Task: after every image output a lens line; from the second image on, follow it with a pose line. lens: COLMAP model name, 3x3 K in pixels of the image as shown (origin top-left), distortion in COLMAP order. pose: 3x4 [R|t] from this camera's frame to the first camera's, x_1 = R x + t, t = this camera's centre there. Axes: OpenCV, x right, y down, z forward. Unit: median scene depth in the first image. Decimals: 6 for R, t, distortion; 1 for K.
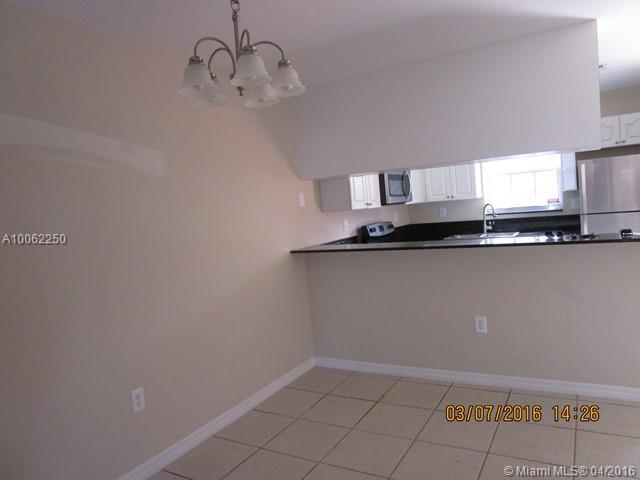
lens RADIAL K [[464.4, 0, 320.0], [0, 464.4, 240.0], [0, 0, 1]] dist [0.056626, -0.086450]
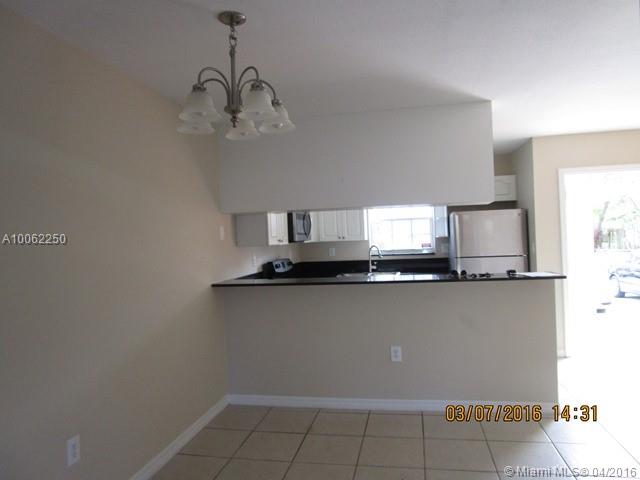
lens RADIAL K [[459.6, 0, 320.0], [0, 459.6, 240.0], [0, 0, 1]] dist [-0.006197, -0.005639]
pose [[0.947618, 0.045697, 0.316120, -0.128640], [-0.019090, 0.996046, -0.086761, 0.007806], [-0.318835, 0.076181, 0.944744, 0.007907]]
